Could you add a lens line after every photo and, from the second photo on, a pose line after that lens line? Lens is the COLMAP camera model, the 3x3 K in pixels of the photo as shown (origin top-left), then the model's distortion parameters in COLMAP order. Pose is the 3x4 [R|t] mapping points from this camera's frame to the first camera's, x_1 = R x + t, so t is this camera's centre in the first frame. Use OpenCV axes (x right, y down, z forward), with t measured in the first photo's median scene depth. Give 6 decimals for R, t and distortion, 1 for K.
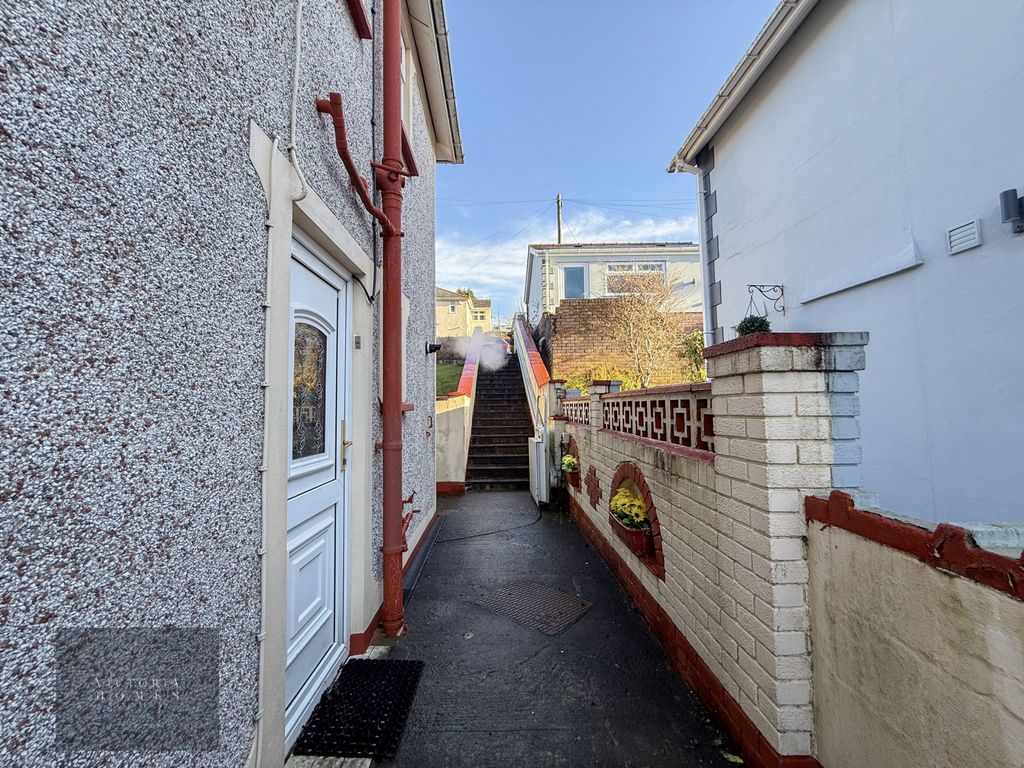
lens RADIAL K [[407.0, 0, 509.6], [0, 407.0, 381.7], [0, 0, 1]] dist [0.000424, 0.000935]
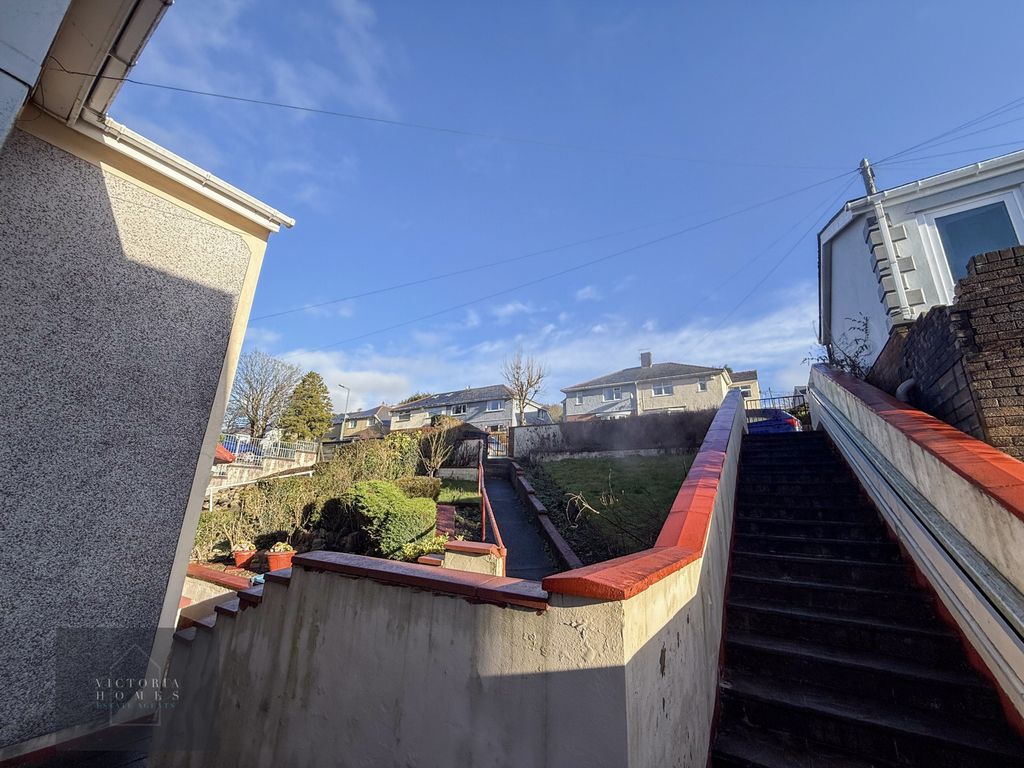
lens RADIAL K [[407.0, 0, 514.2], [0, 407.0, 382.2], [0, 0, 1]] dist [0.000424, 0.000935]
pose [[0.826741, -0.130347, -0.547273, -0.005621], [0.002901, 0.973763, -0.227545, -0.004364], [0.562575, 0.186533, 0.805429, 0.139684]]
